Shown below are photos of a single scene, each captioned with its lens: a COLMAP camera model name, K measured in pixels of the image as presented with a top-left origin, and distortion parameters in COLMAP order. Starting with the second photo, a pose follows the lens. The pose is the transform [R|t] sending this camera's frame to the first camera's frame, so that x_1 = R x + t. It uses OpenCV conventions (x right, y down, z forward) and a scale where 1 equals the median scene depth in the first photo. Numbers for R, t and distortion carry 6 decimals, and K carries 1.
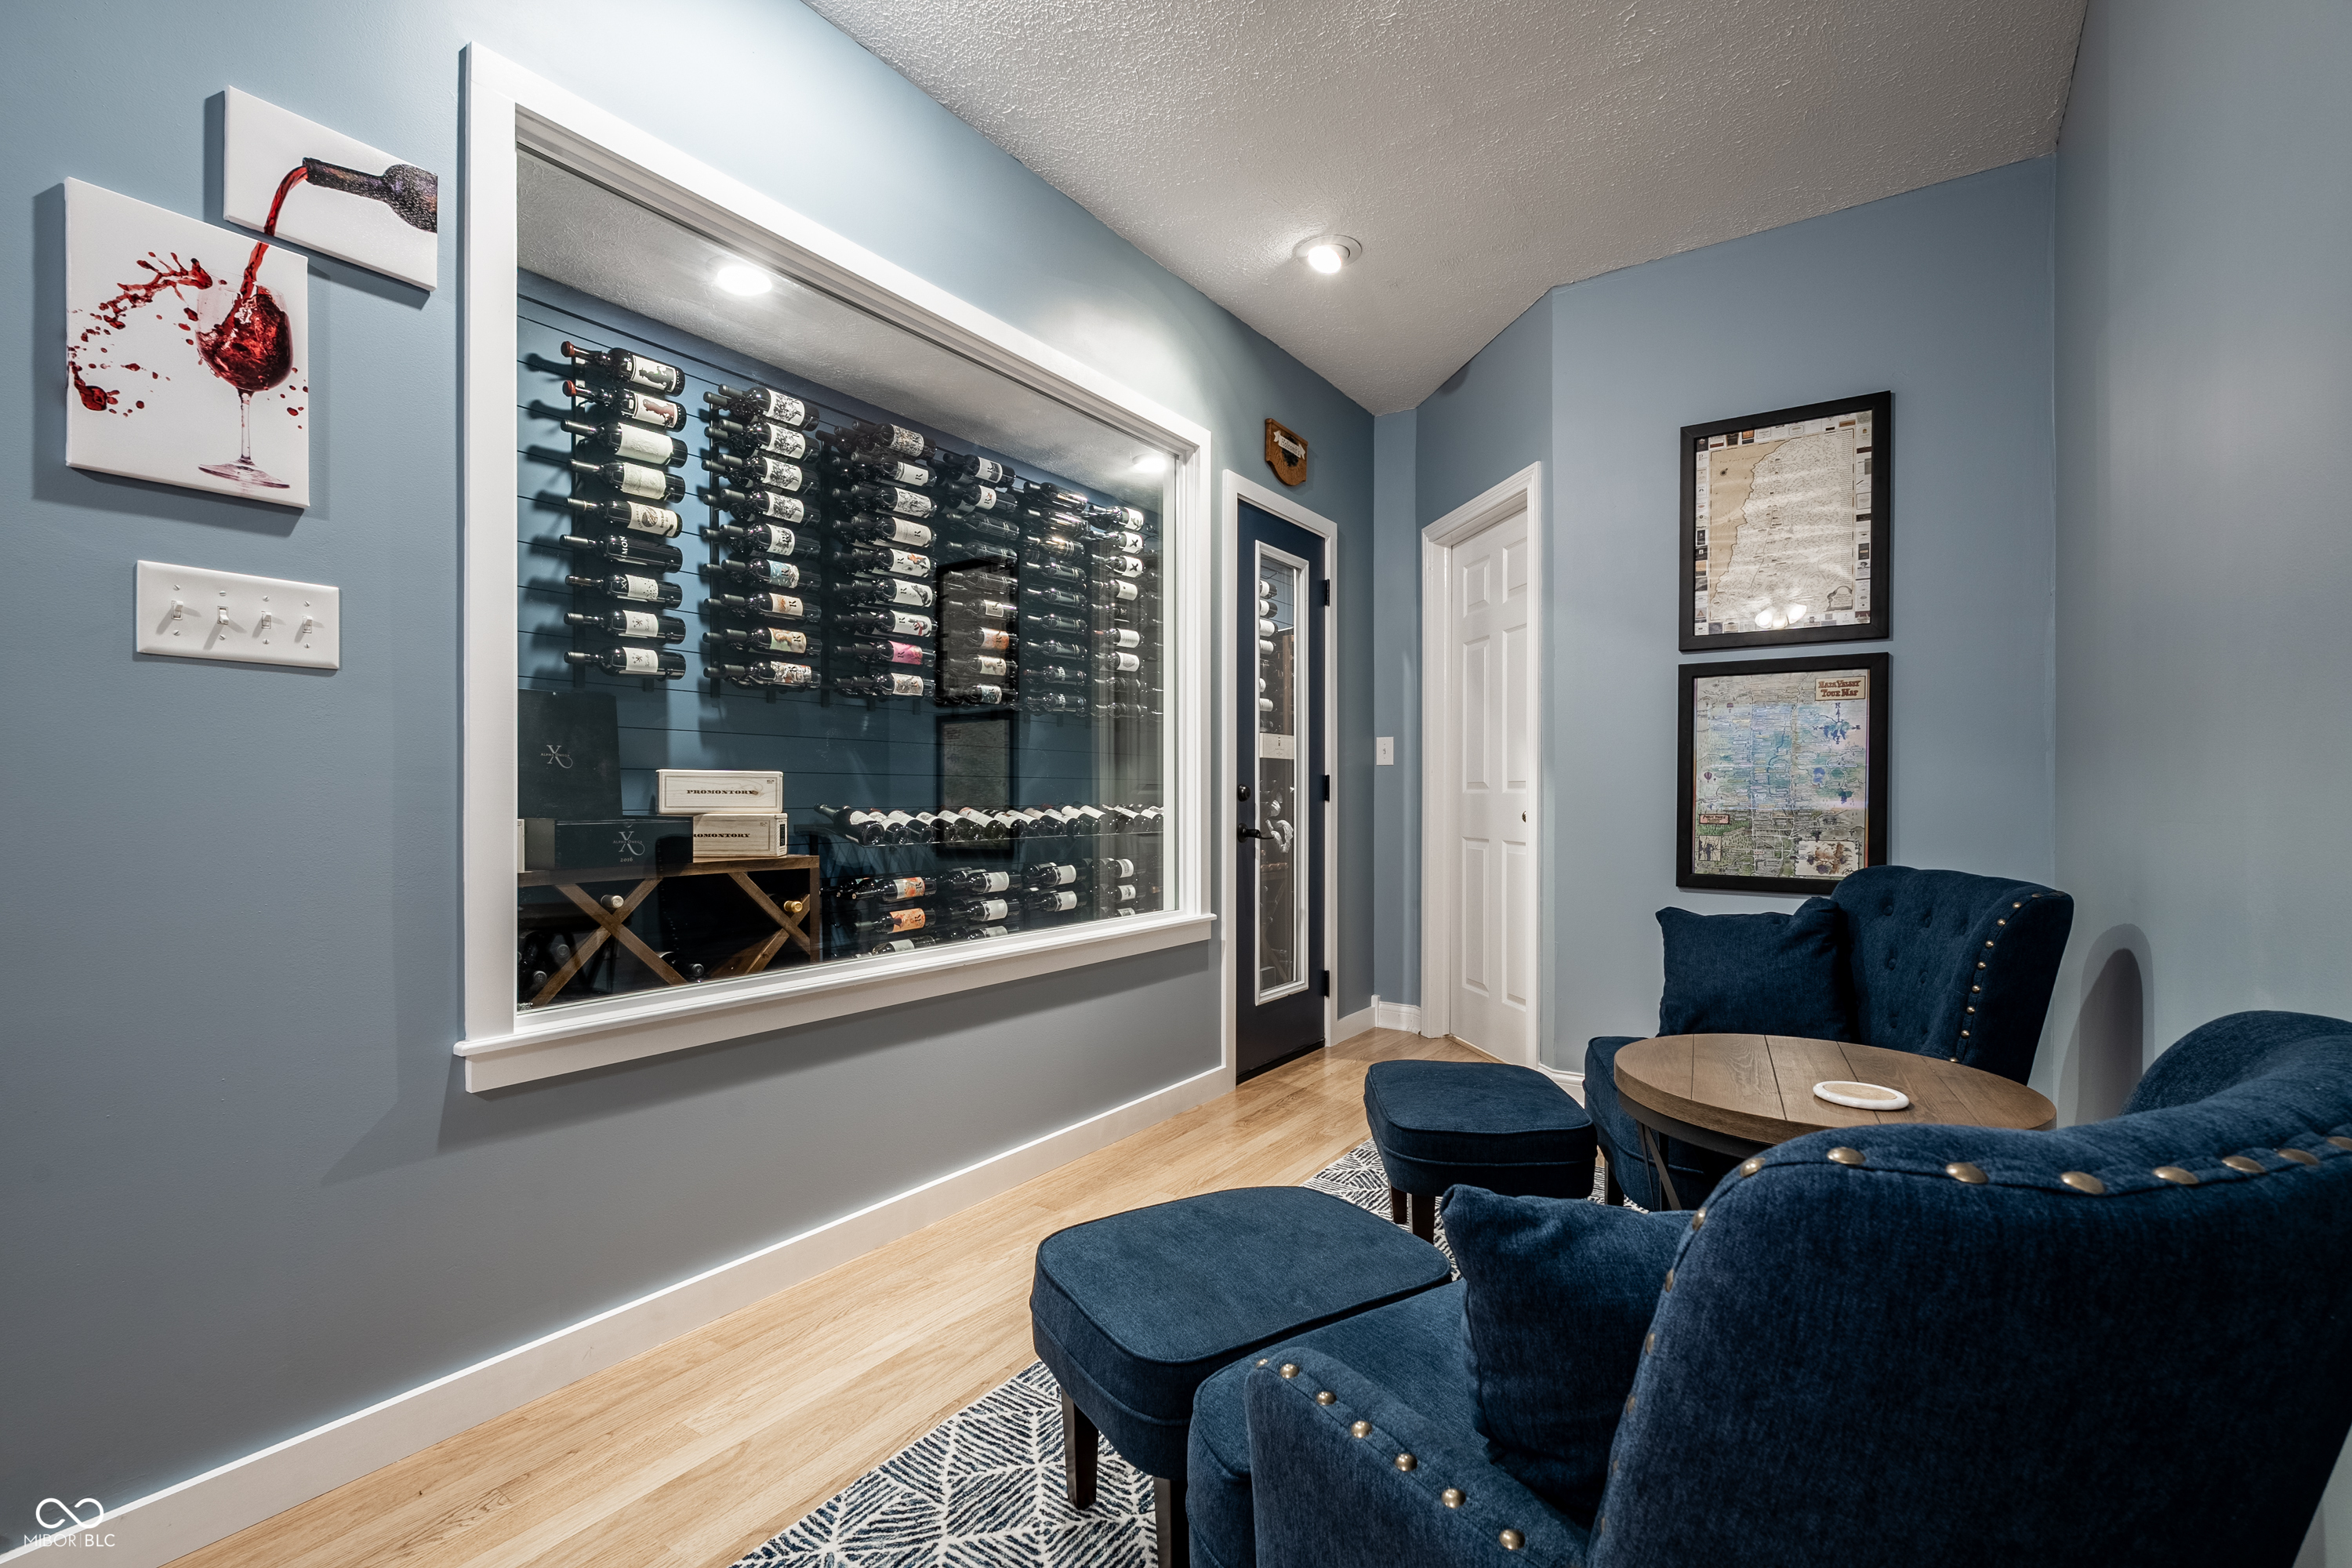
lens RADIAL K [[1037.6, 0, 1172.3], [0, 1037.6, 778.0], [0, 0, 1]] dist [-0.003329, -0.000533]
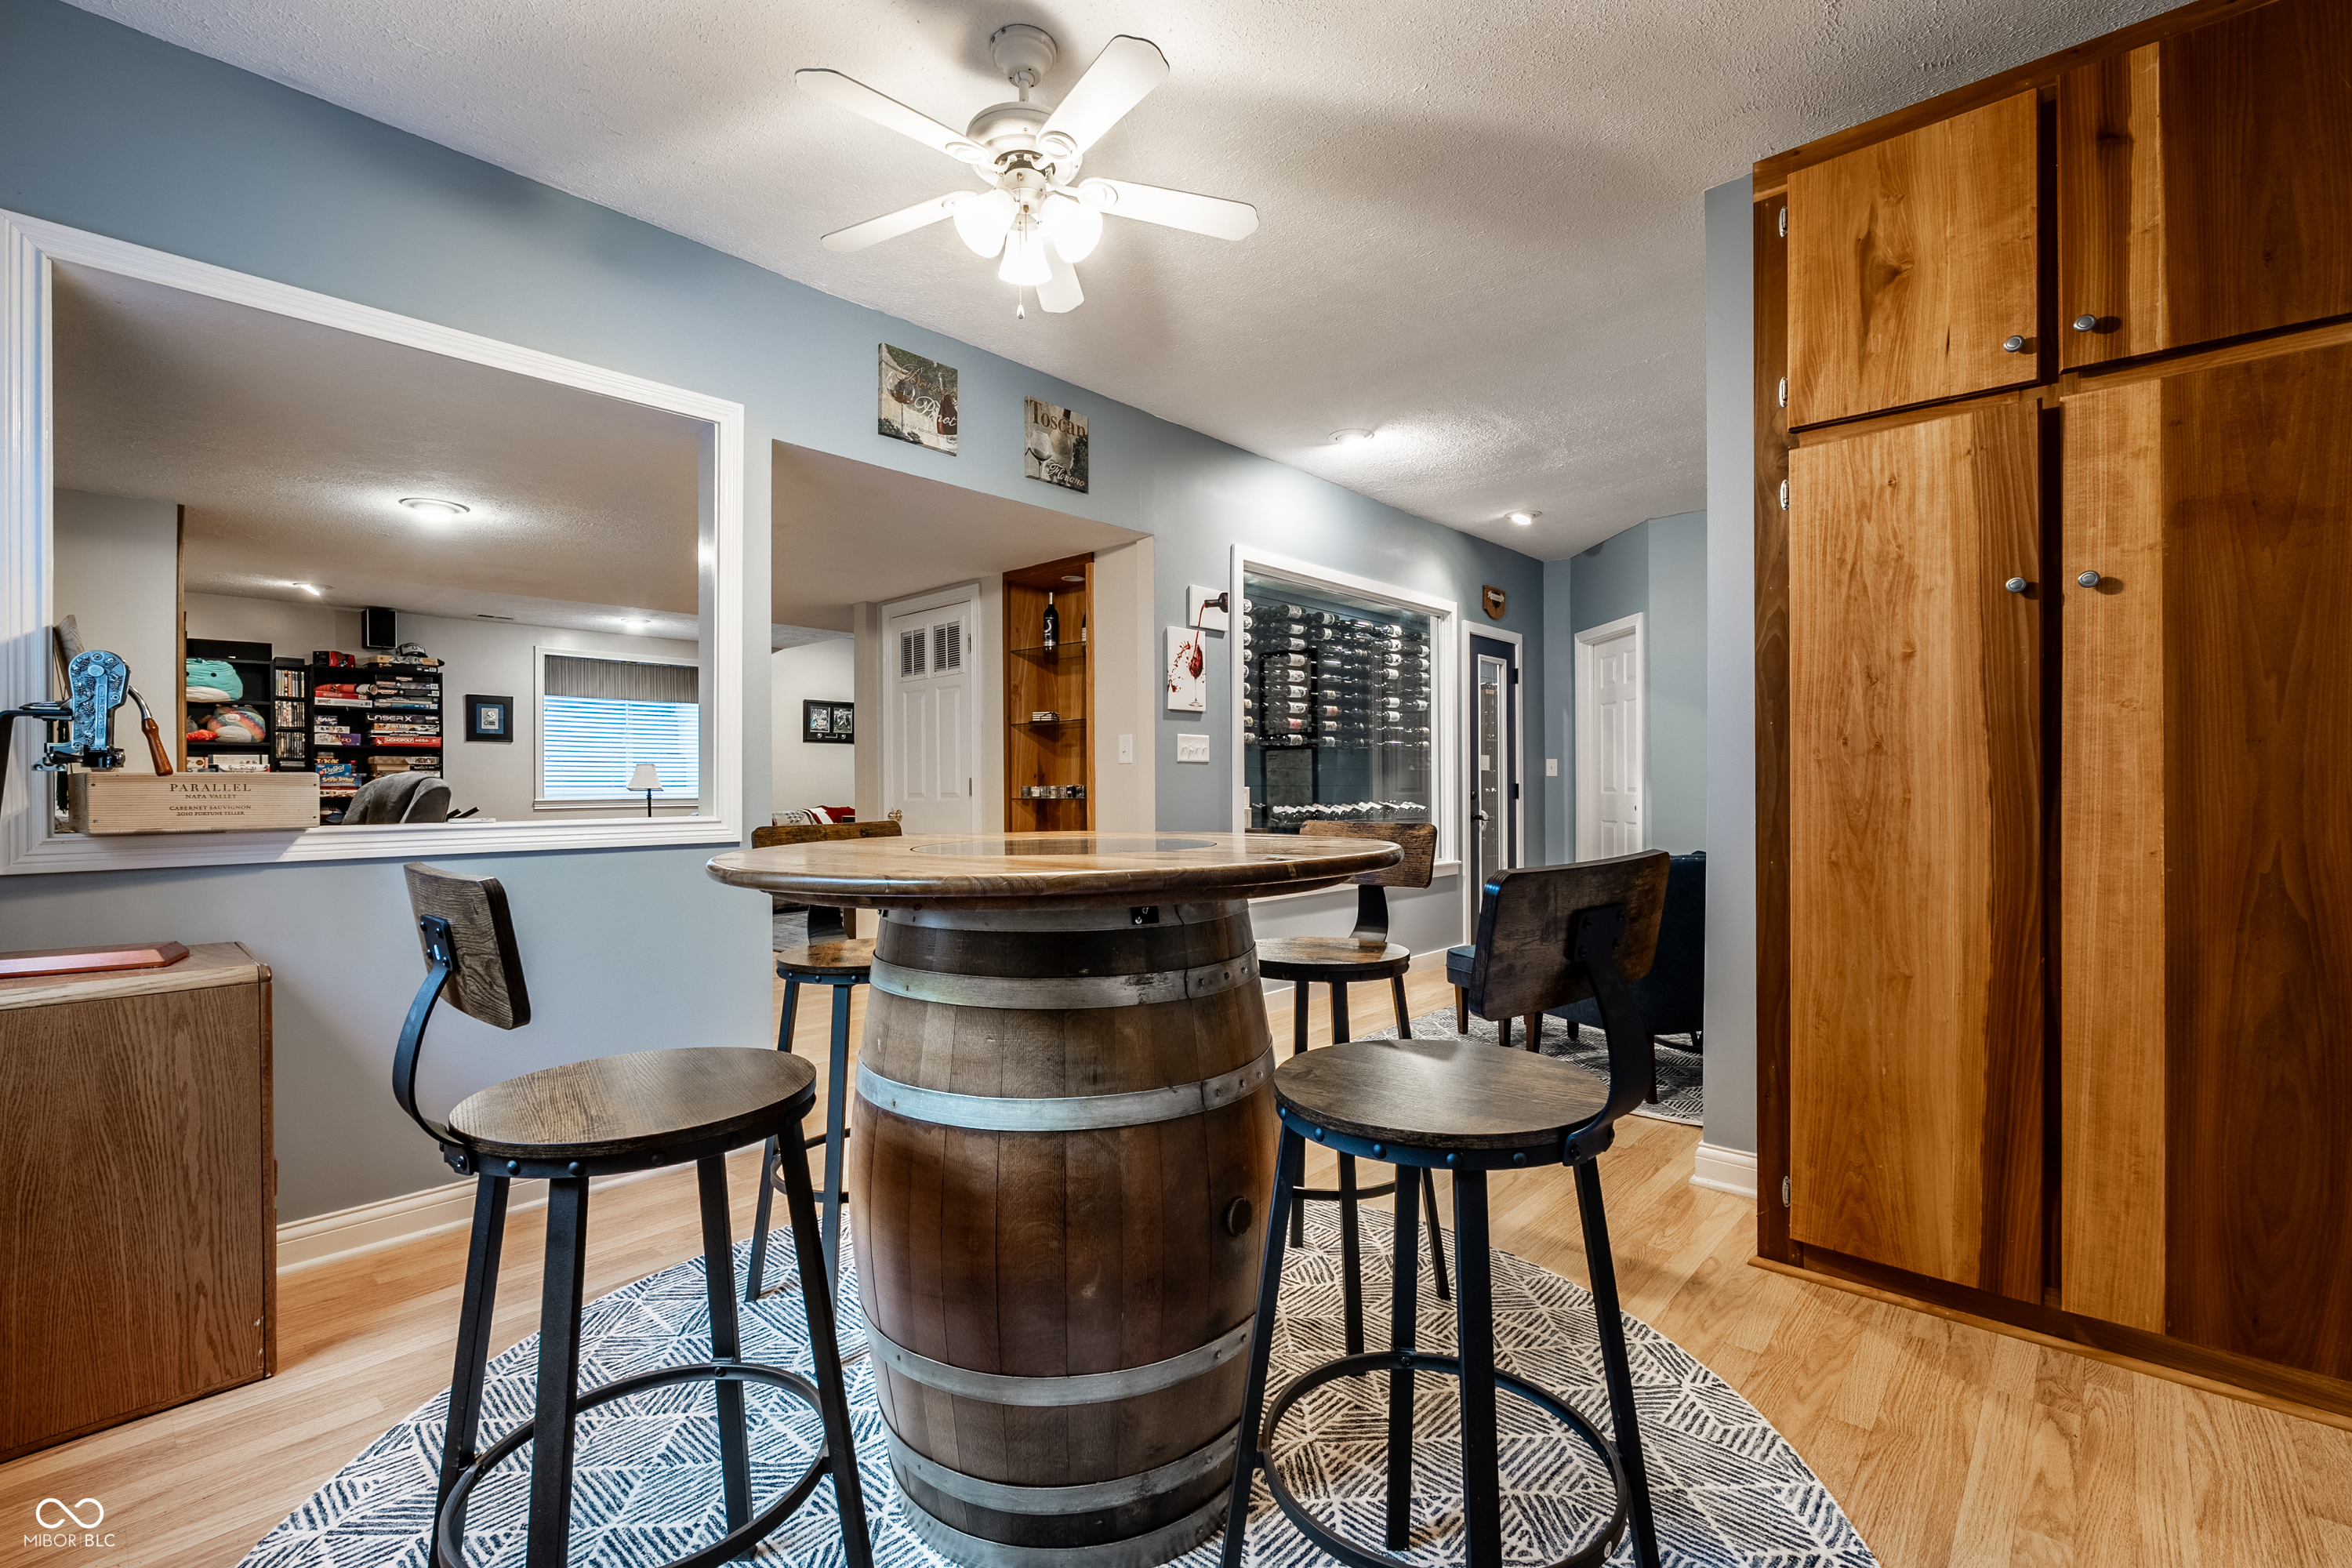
lens RADIAL K [[1051.3, 0, 1168.0], [0, 1051.3, 765.3], [0, 0, 1]] dist [-0.002035, 0.000350]
pose [[0.991365, -0.006951, -0.130950, -0.222992], [0.006947, 0.999976, -0.000488, -0.040965], [0.130950, -0.000426, 0.991389, -0.905224]]
